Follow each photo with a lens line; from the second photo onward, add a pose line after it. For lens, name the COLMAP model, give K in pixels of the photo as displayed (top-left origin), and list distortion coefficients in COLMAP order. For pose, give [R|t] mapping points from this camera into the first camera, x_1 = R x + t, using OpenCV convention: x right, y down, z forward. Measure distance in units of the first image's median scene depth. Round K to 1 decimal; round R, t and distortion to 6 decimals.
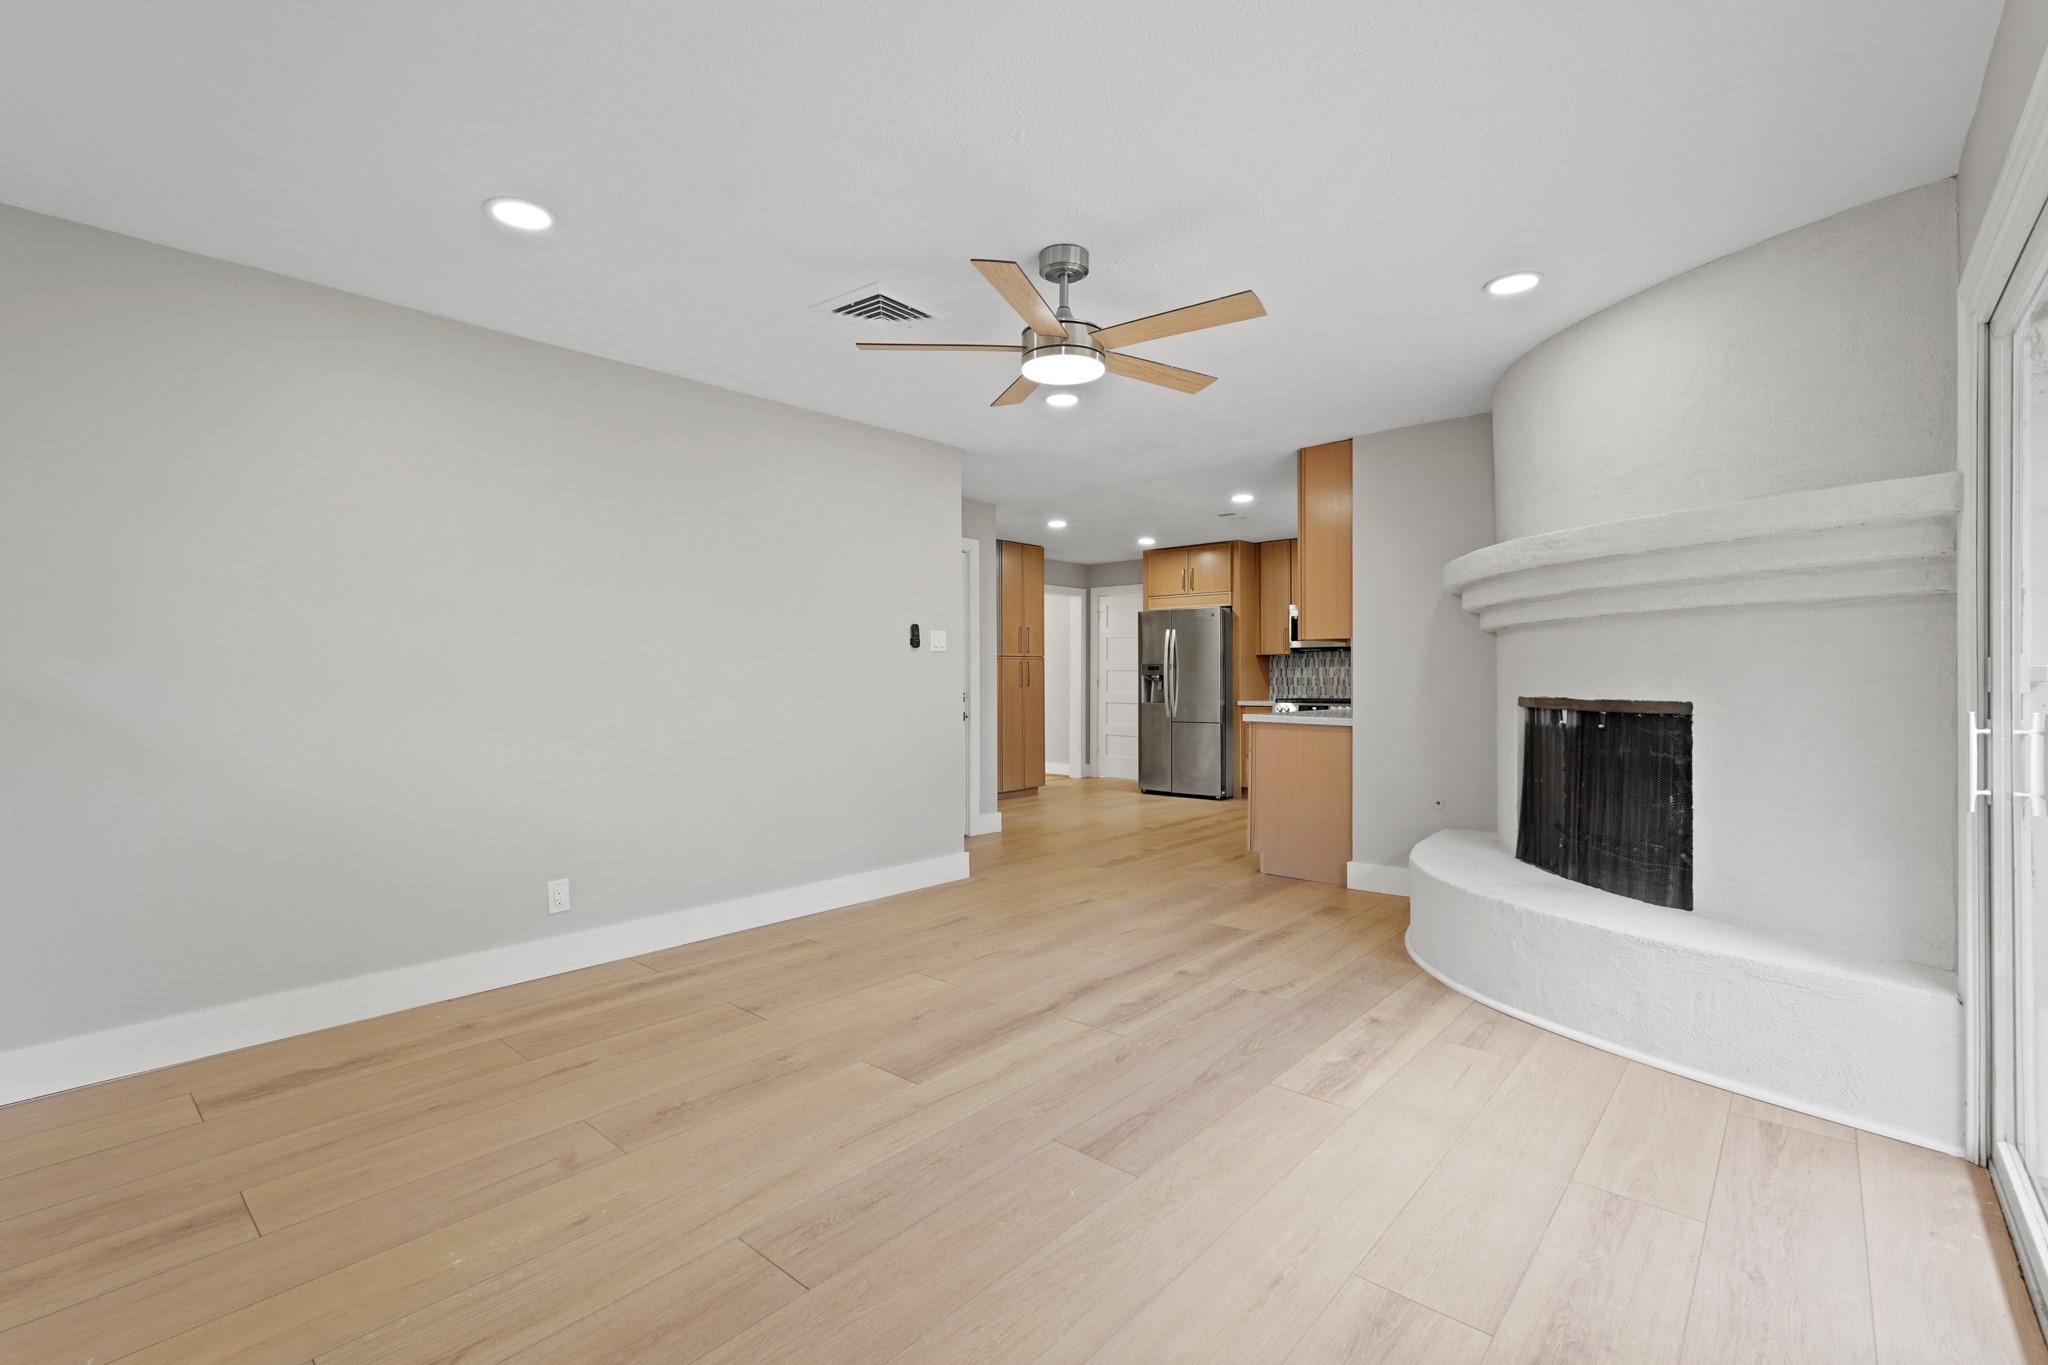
lens RADIAL K [[899.1, 0, 1020.3], [0, 899.1, 675.8], [0, 0, 1]] dist [-0.005098, 0.002677]
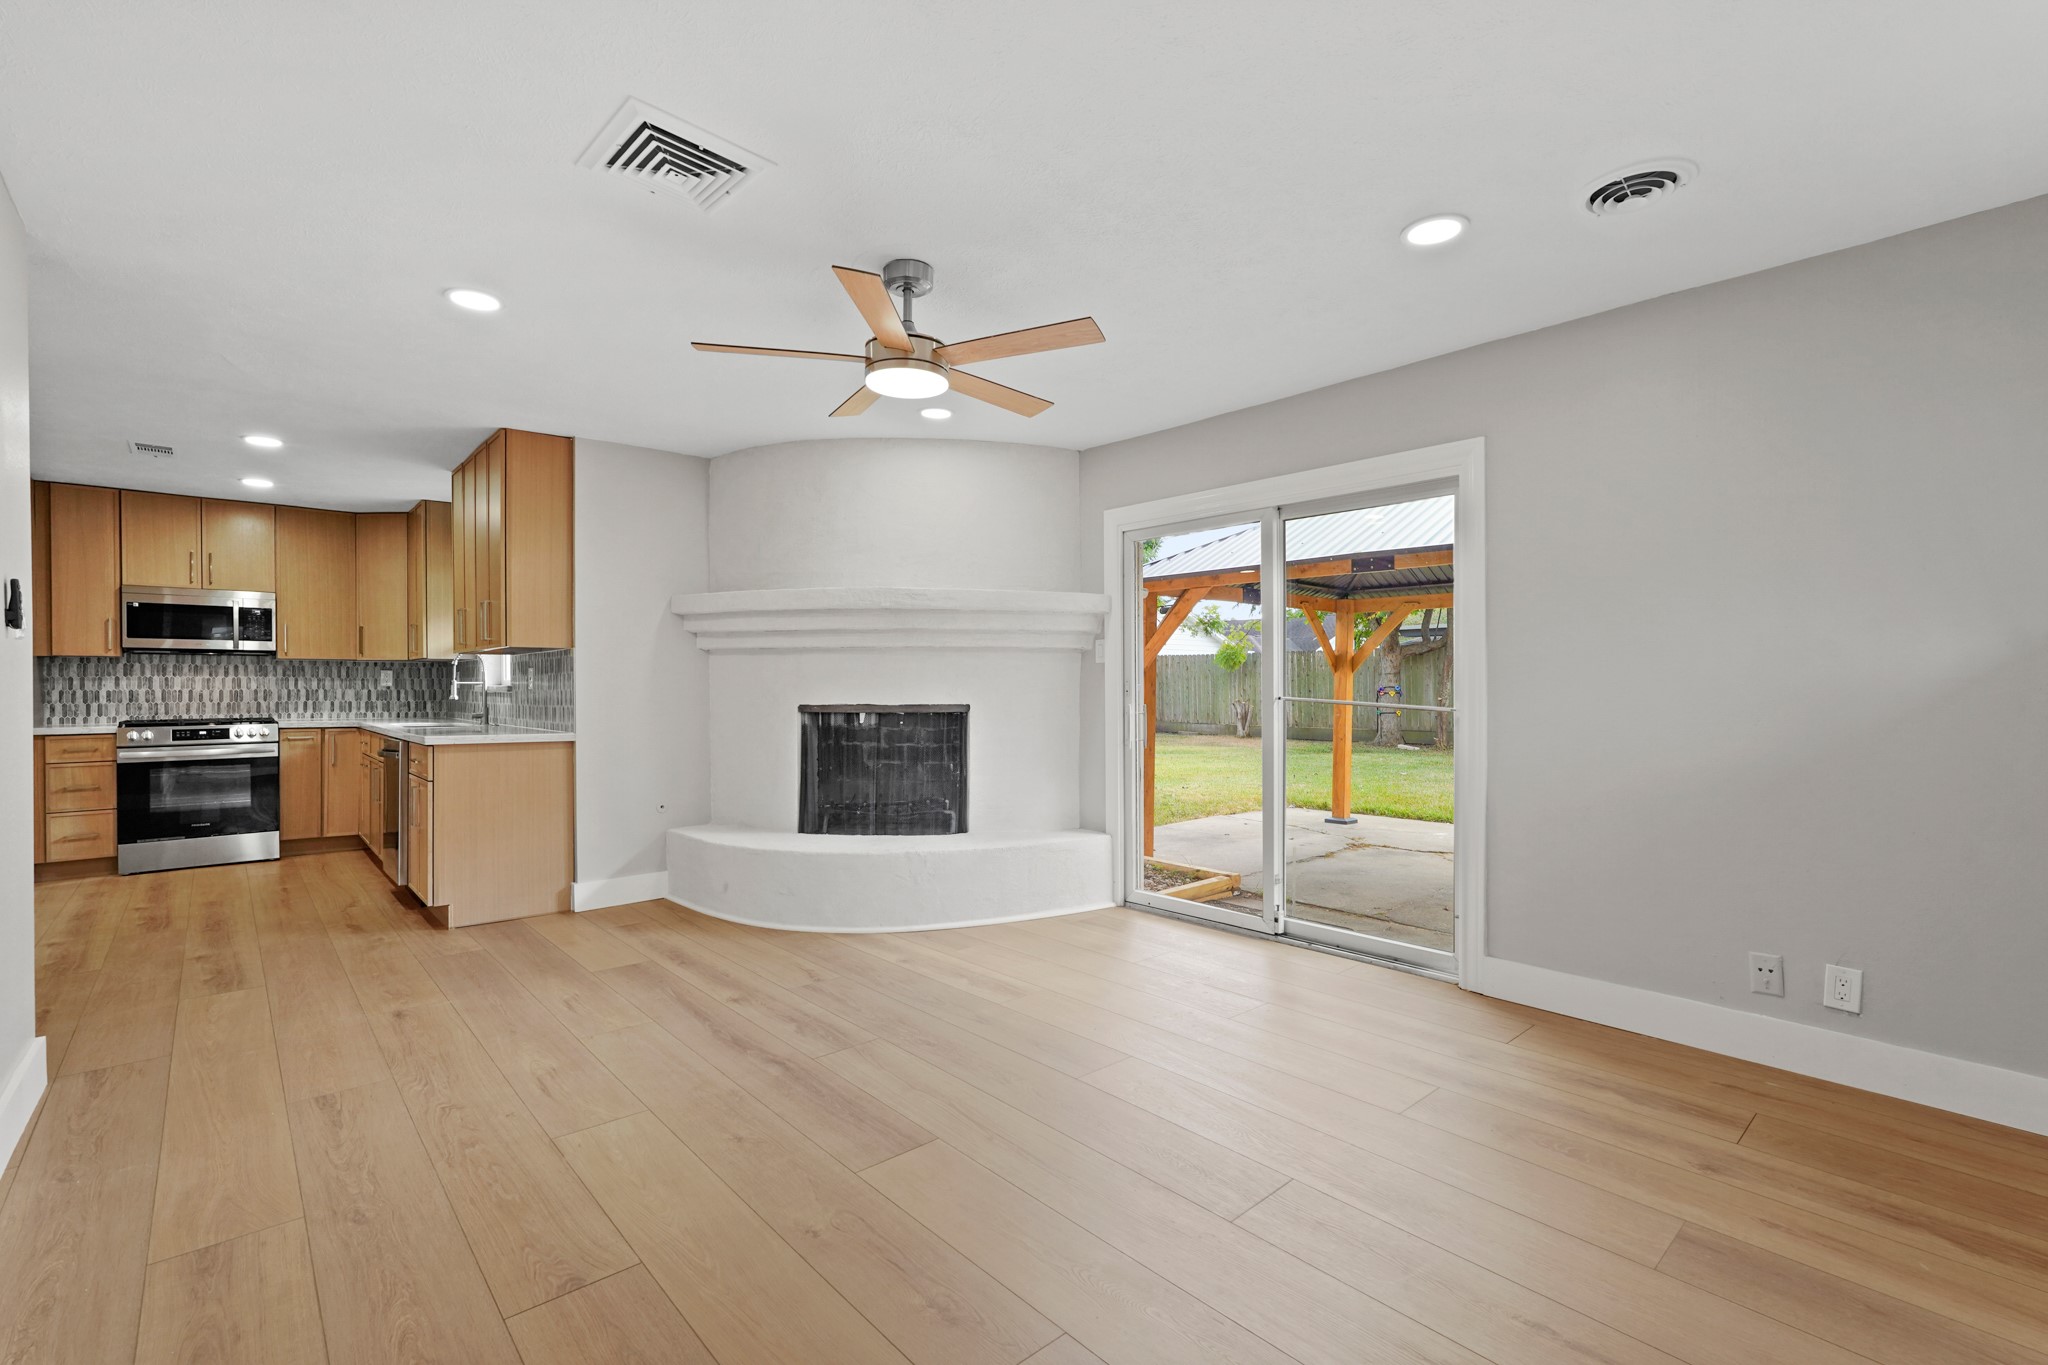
lens RADIAL K [[899.1, 0, 1018.3], [0, 899.1, 689.9], [0, 0, 1]] dist [-0.005098, 0.002677]
pose [[0.134799, -0.001154, 0.990872, -0.762729], [-0.000293, 0.999999, 0.001205, 0.001050], [-0.990873, -0.000452, 0.134799, 0.609557]]
